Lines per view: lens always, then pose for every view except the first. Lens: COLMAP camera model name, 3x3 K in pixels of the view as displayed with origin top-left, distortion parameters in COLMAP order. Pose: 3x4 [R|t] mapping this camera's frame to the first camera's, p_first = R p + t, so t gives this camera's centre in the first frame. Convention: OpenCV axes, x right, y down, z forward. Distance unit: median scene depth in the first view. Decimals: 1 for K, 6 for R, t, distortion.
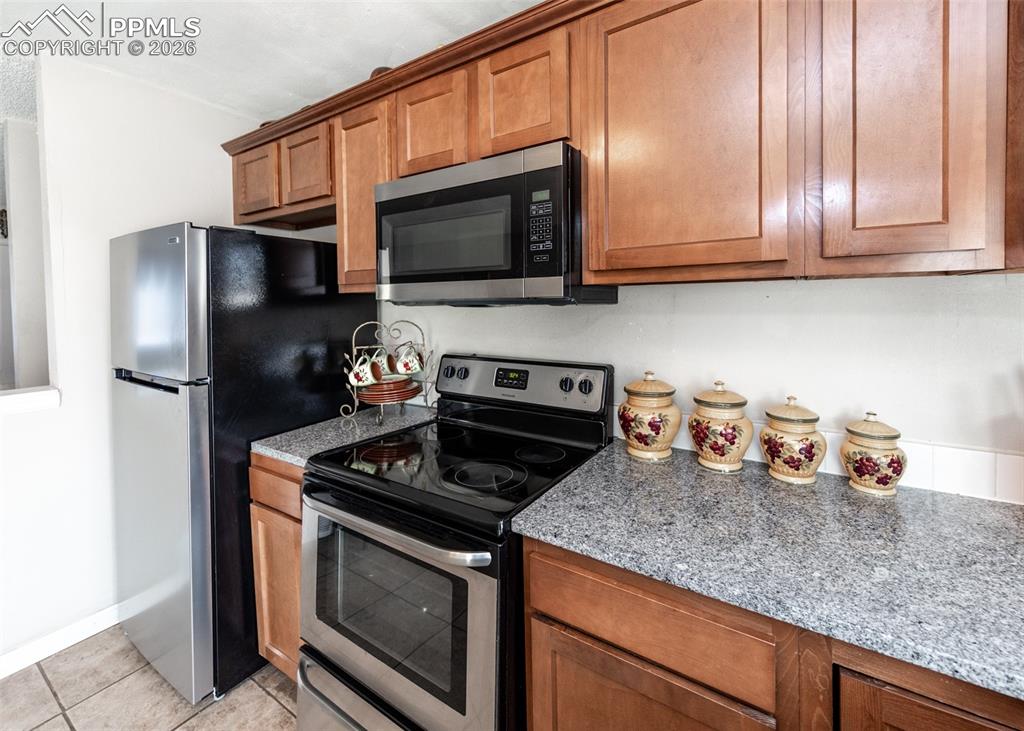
lens RADIAL K [[423.7, 0, 538.4], [0, 423.7, 309.5], [0, 0, 1]] dist [0.001516, -0.000123]
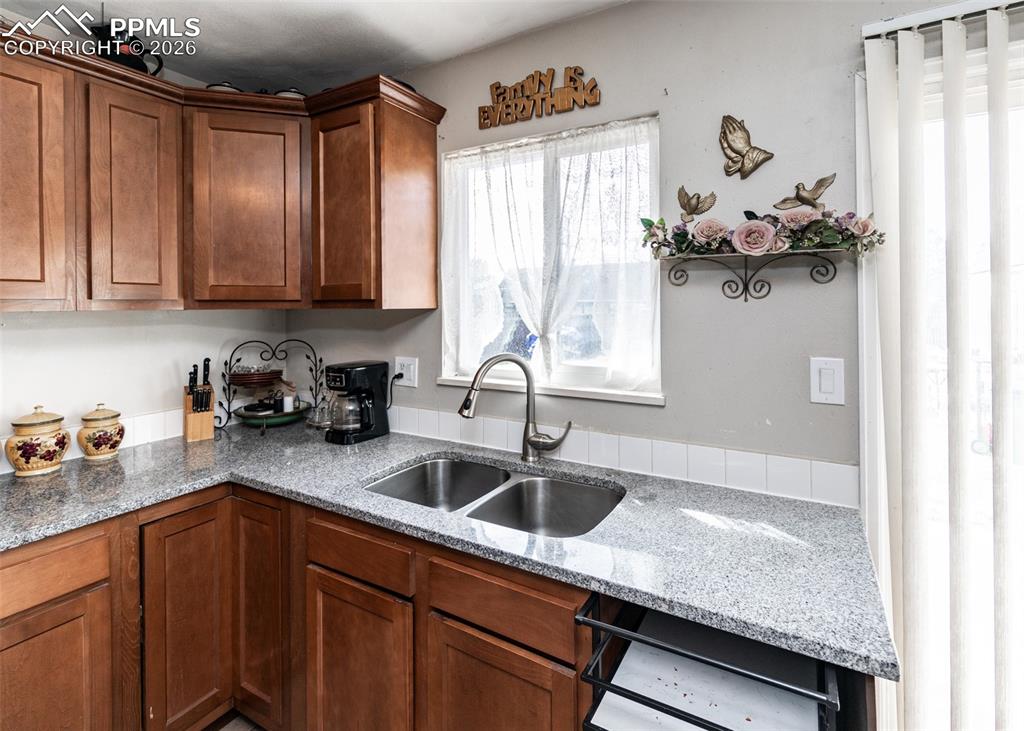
lens RADIAL K [[489.2, 0, 528.6], [0, 489.2, 307.2], [0, 0, 1]] dist [0.002496, -0.000321]
pose [[-0.048085, 0.007452, 0.998815, -0.871434], [0.027691, 0.999598, -0.006124, -0.031789], [-0.998459, 0.027364, -0.048272, -0.349892]]
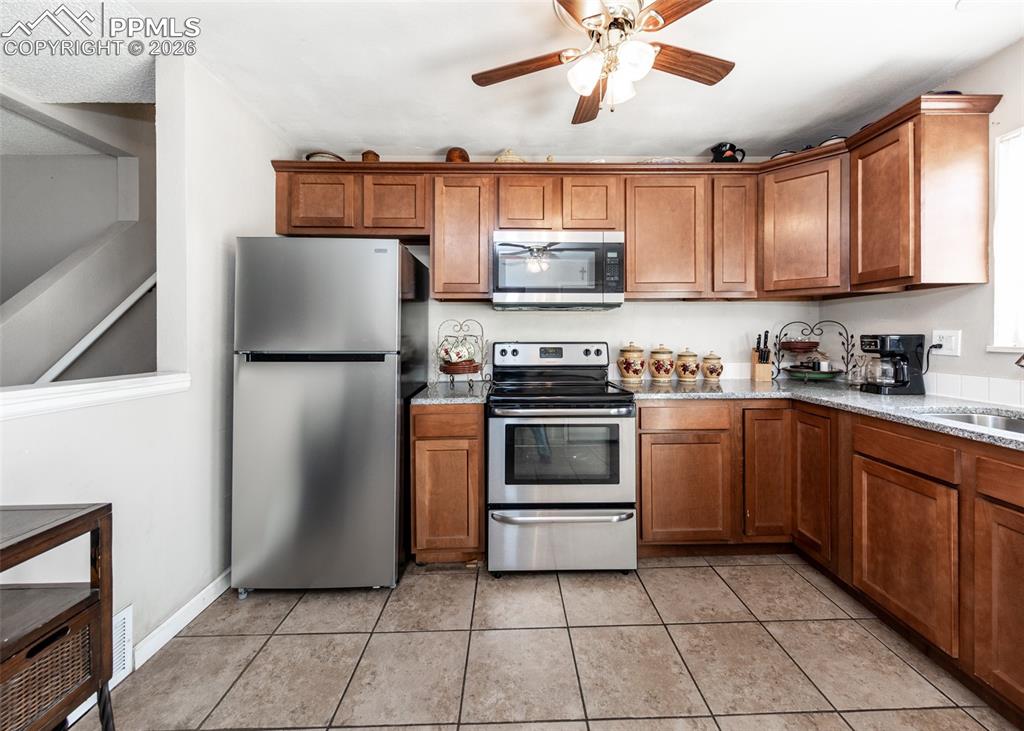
lens RADIAL K [[404.3, 0, 520.7], [0, 404.3, 335.7], [0, 0, 1]] dist [0.012138, -0.002784]
pose [[0.835227, 0.007909, 0.549849, -1.482054], [0.004929, 0.999749, -0.021867, 0.178301], [-0.549884, 0.020974, 0.834978, -0.430157]]
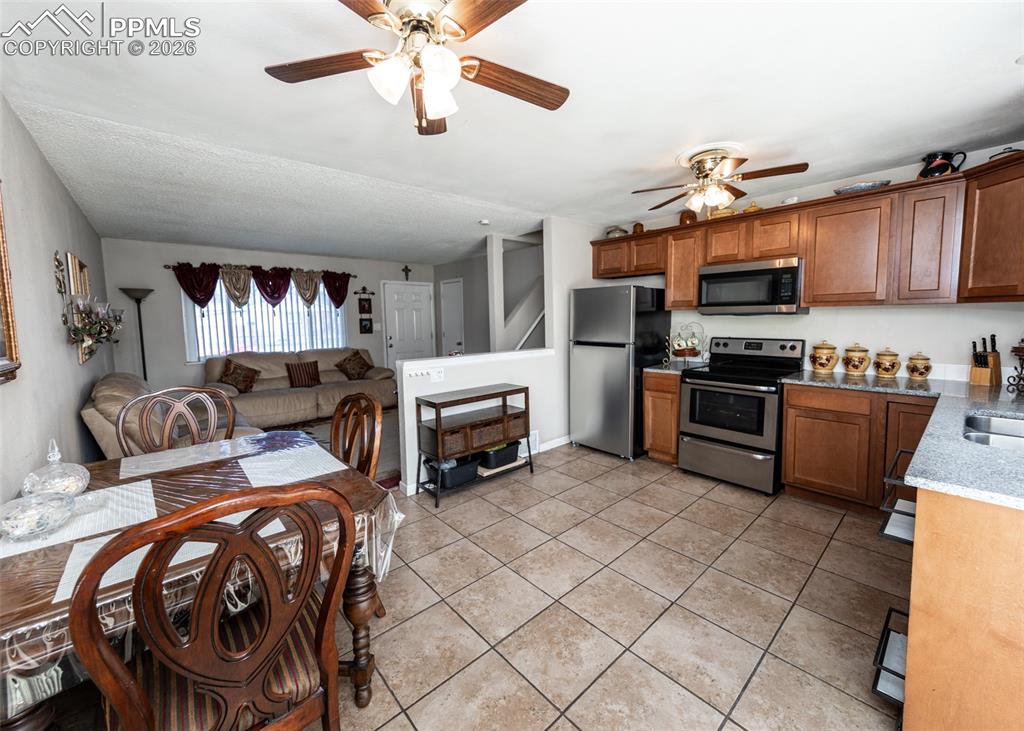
lens RADIAL K [[402.4, 0, 528.5], [0, 402.4, 351.1], [0, 0, 1]] dist [0.000094, -0.002983]
pose [[0.964030, 0.018215, -0.265168, -0.936887], [0.000632, 0.997489, 0.070818, 0.041403], [0.265792, -0.068438, 0.961598, -2.080496]]
